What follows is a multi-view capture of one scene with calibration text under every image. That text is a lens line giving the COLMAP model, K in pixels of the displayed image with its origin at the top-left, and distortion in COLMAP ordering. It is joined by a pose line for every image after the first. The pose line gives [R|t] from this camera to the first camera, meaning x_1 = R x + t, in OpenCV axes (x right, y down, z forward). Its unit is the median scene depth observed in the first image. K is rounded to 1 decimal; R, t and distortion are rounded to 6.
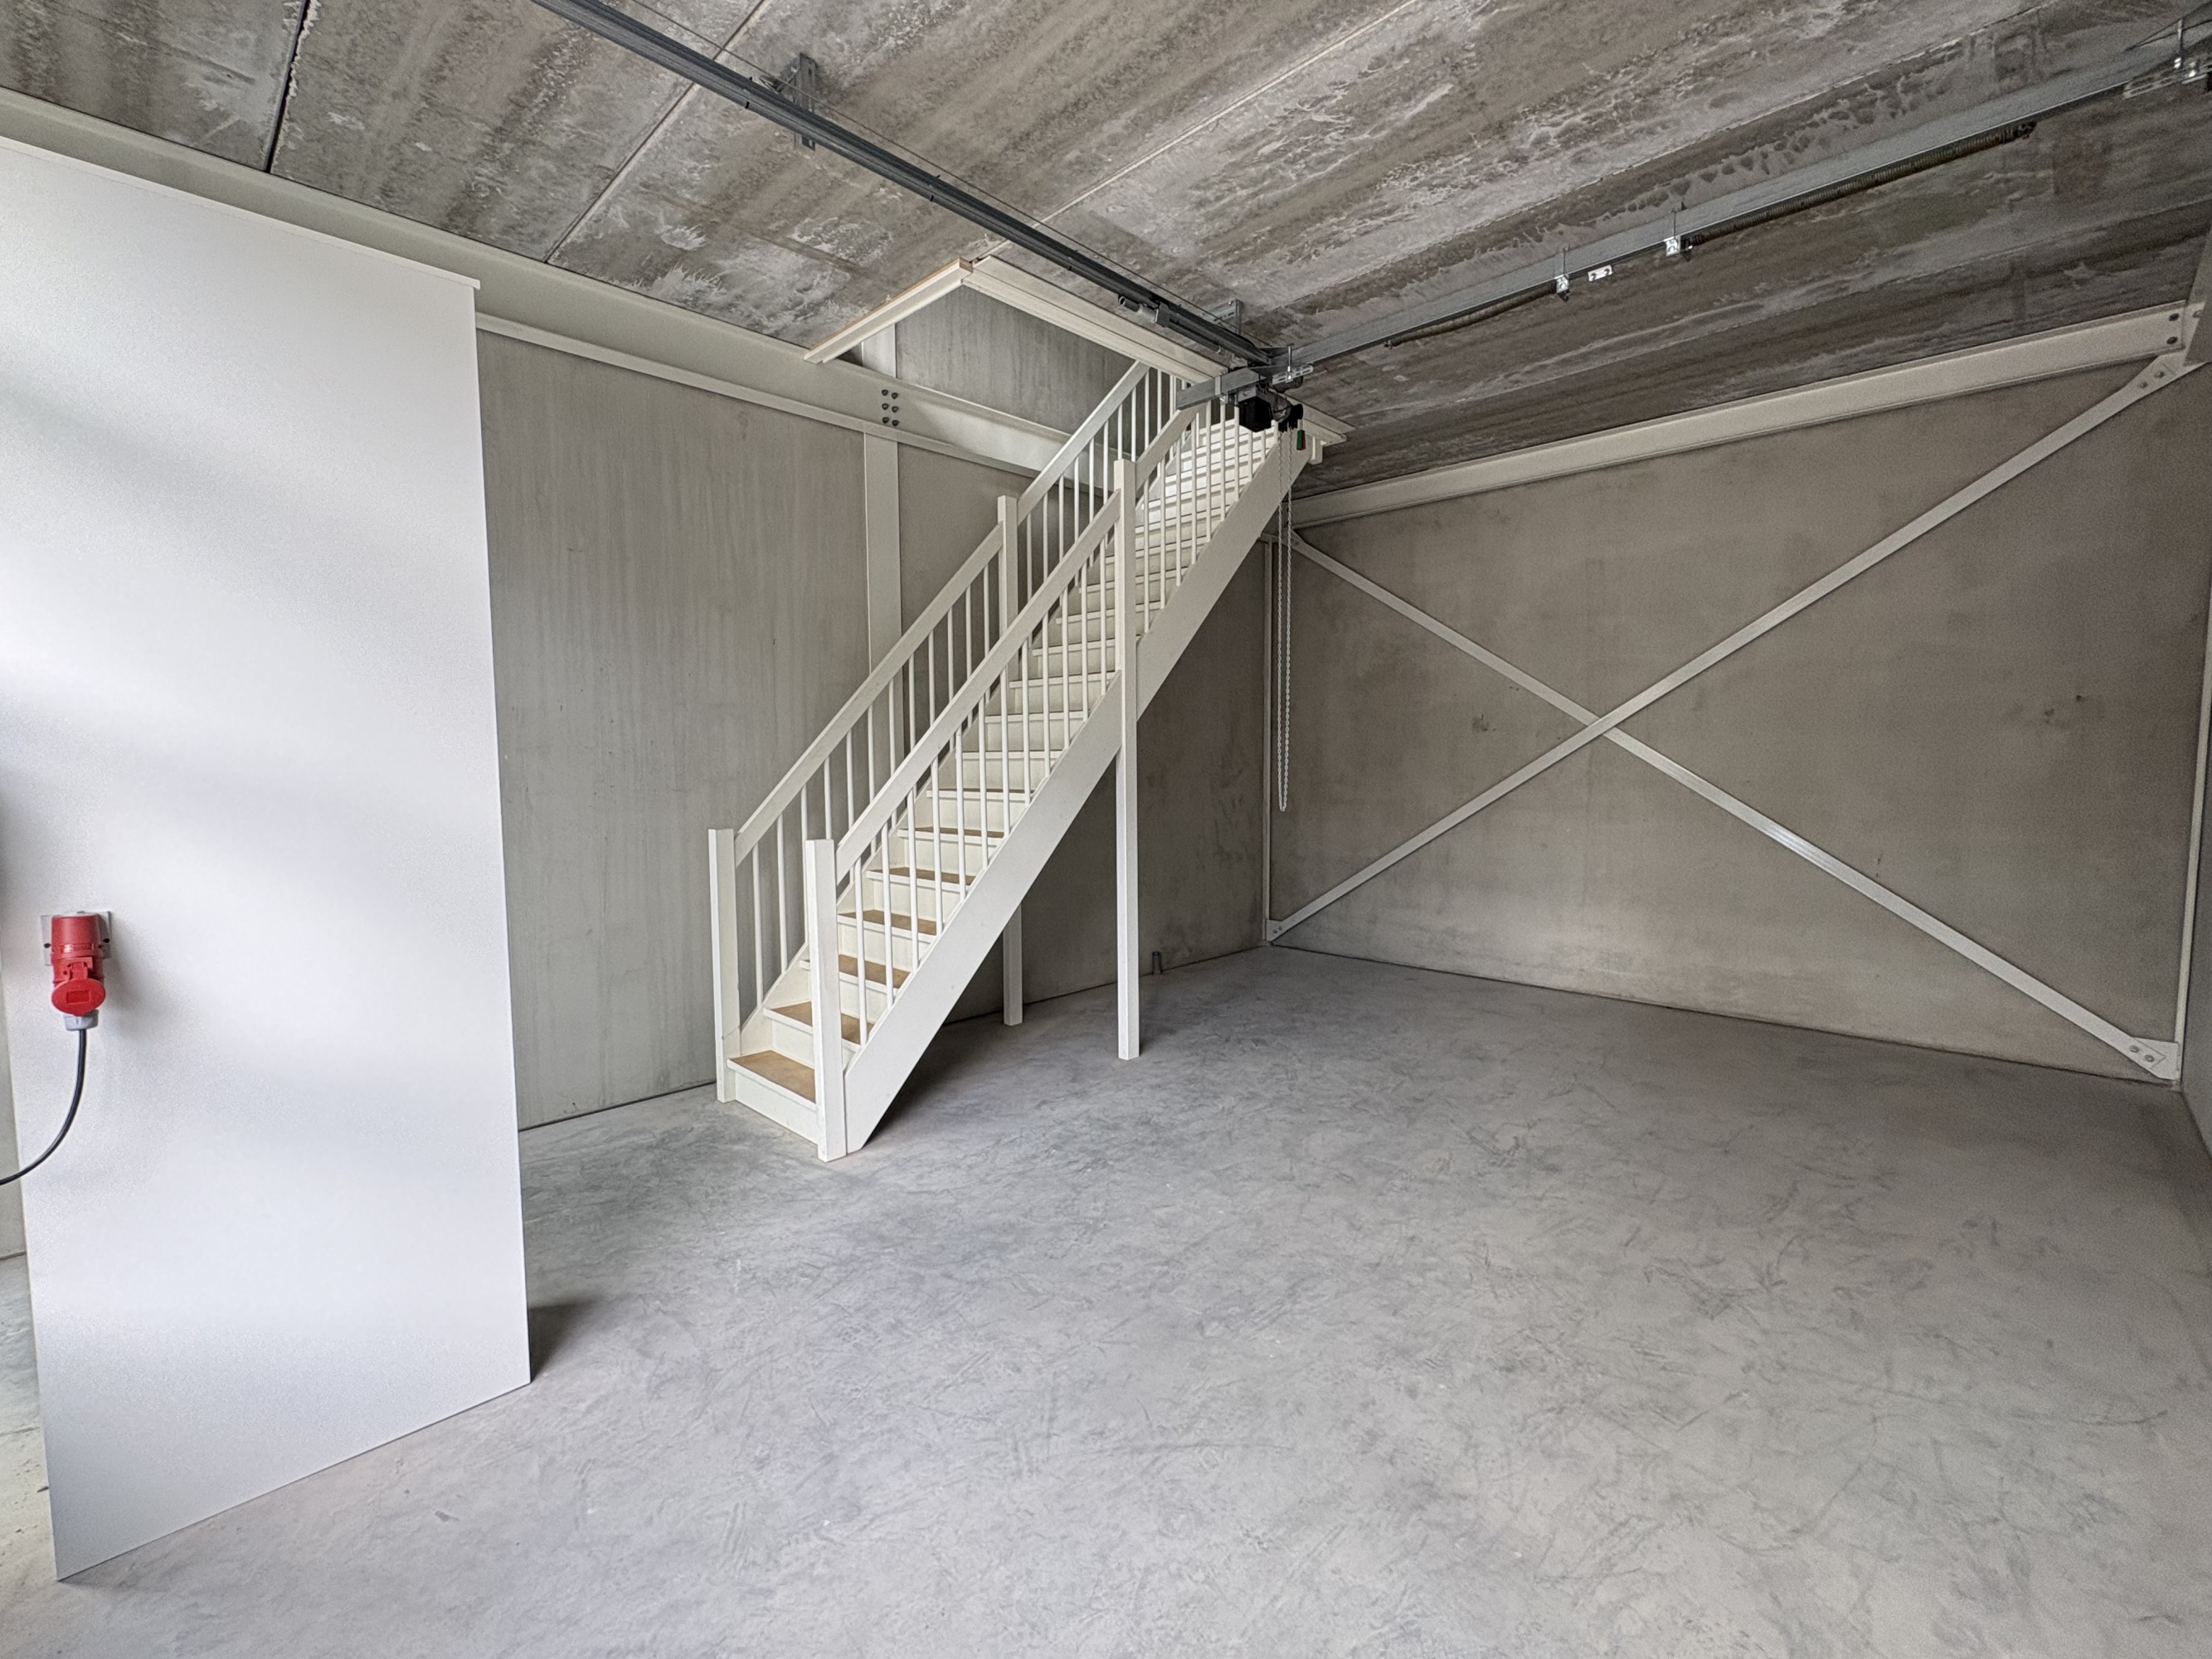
lens RADIAL K [[957.4, 0, 1108.9], [0, 957.4, 830.5], [0, 0, 1]] dist [-0.000493, -0.000043]
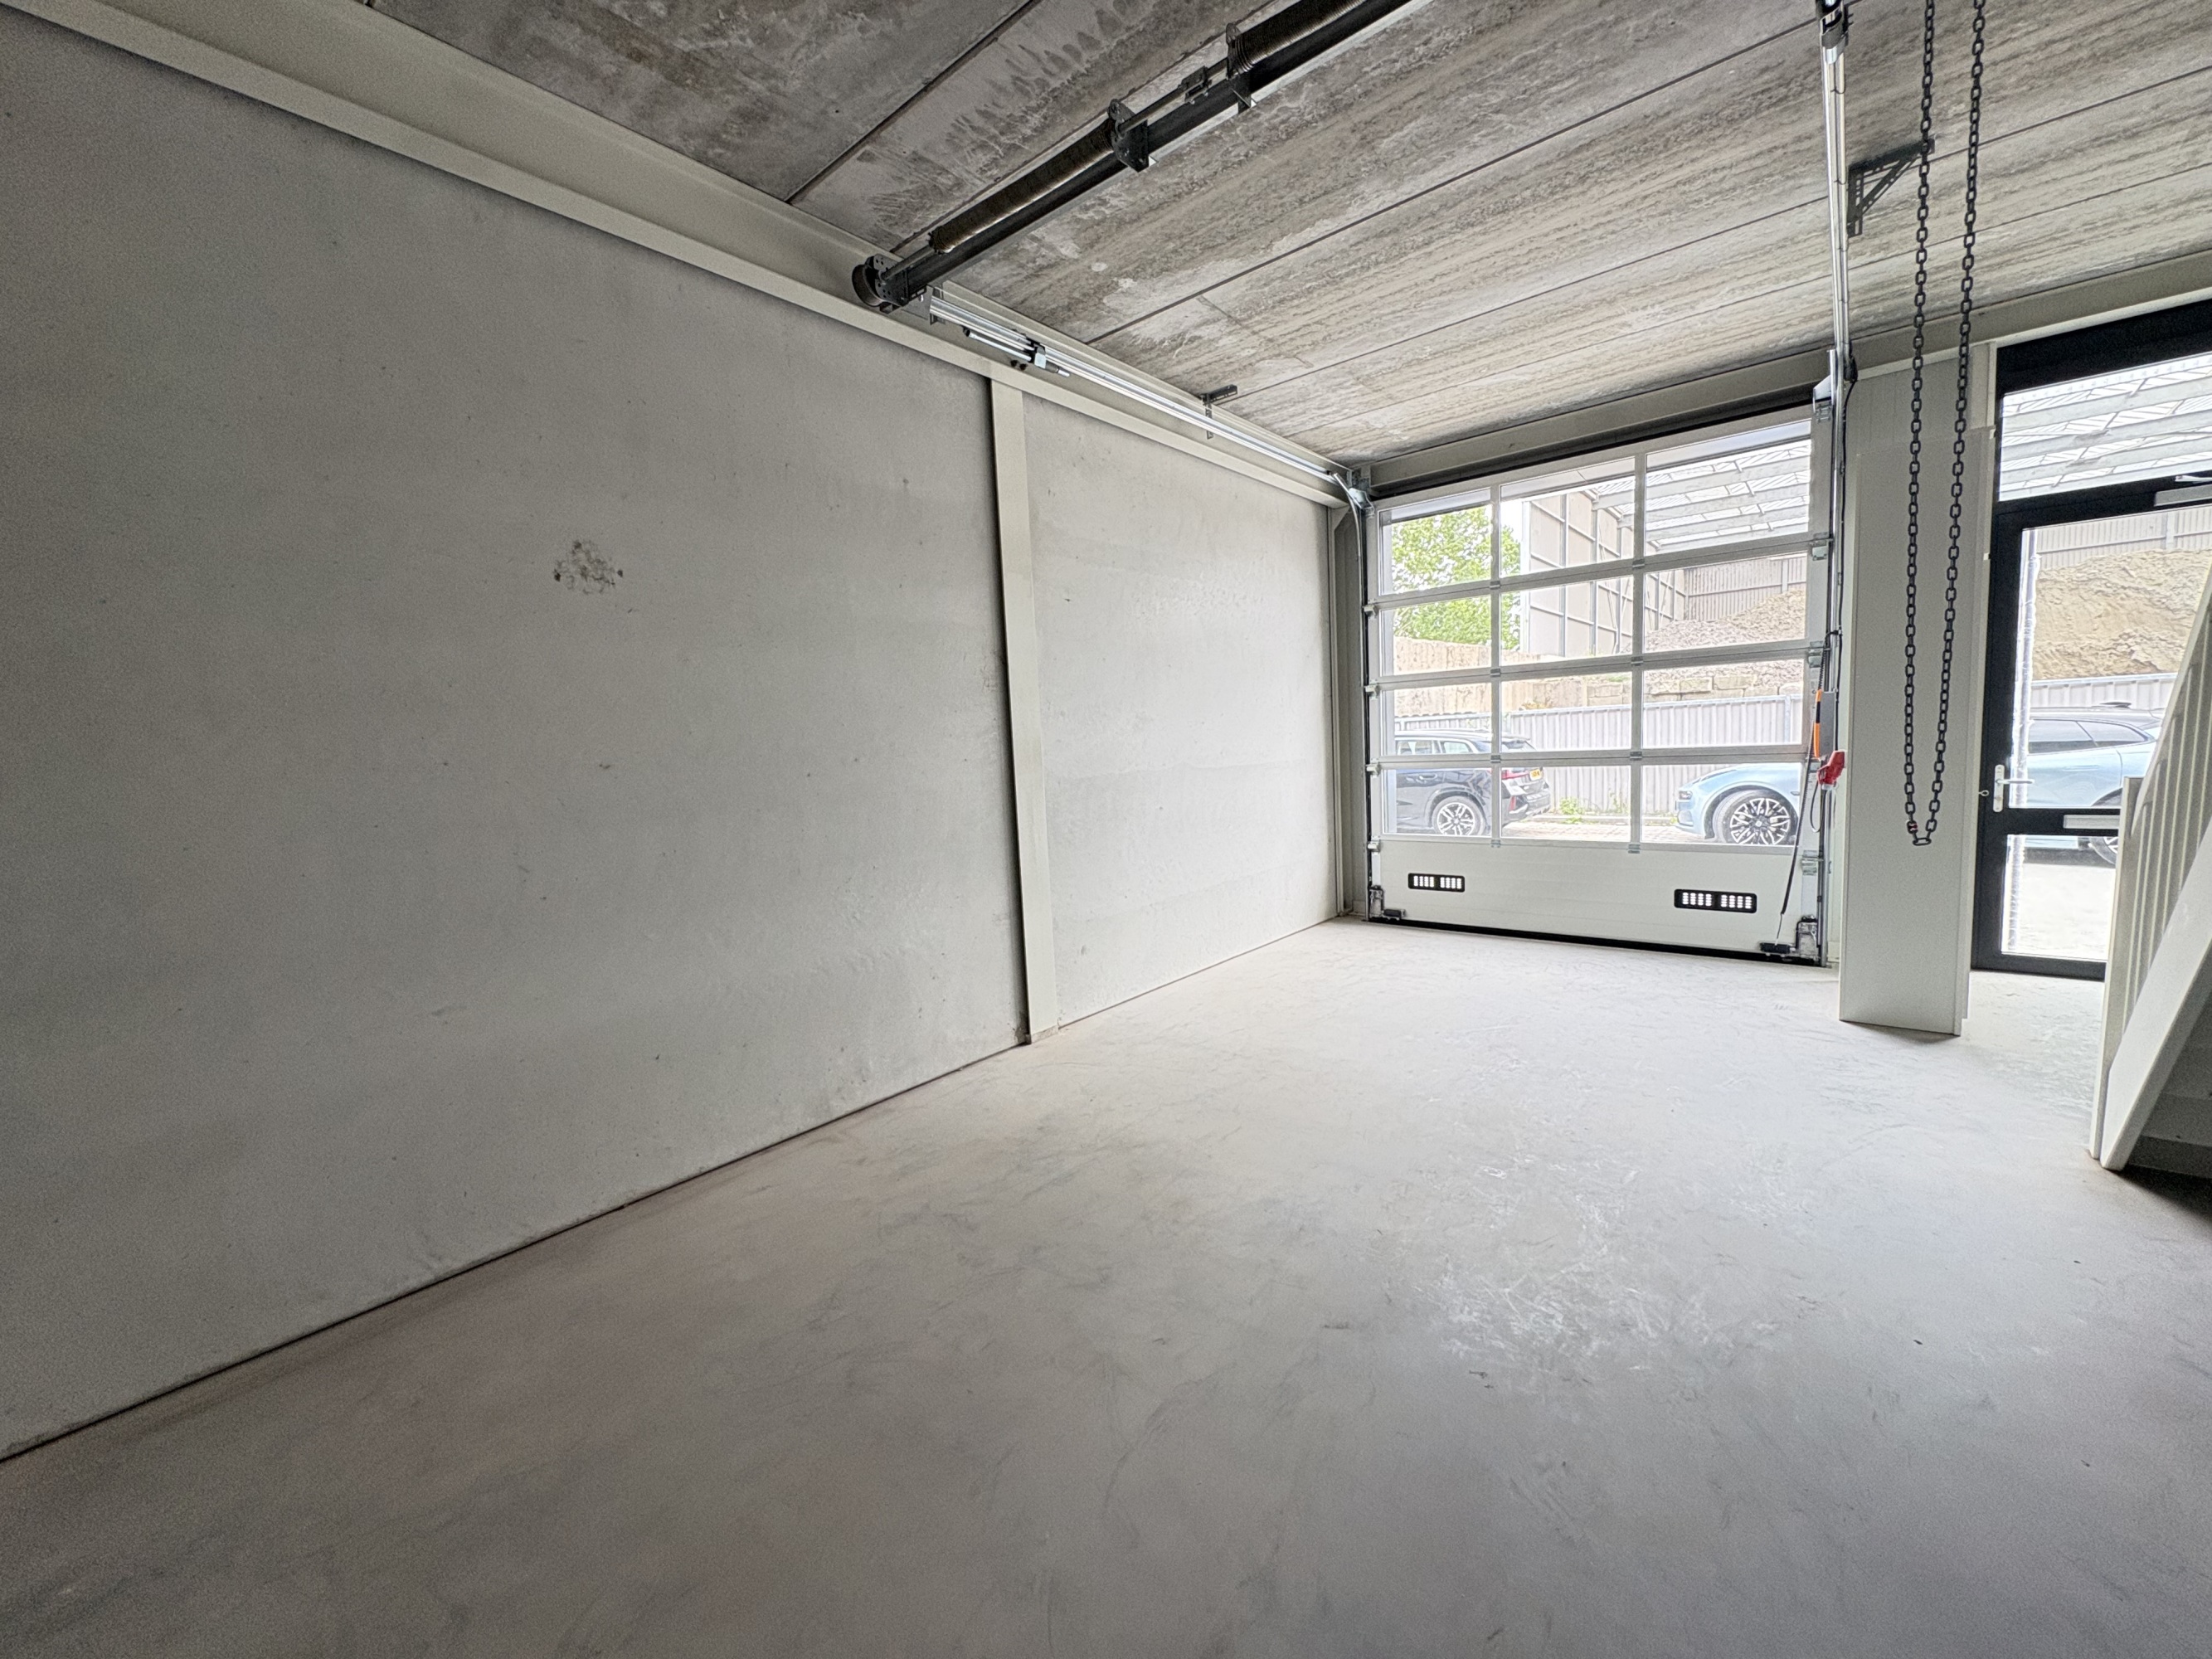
lens RADIAL K [[868.8, 0, 1103.9], [0, 868.8, 830.0], [0, 0, 1]] dist [0.002025, 0.000129]
pose [[-0.996204, 0.062909, -0.060160, 0.776385], [0.050685, 0.981119, 0.186647, -0.161058], [0.070766, 0.182890, -0.980583, 2.077688]]
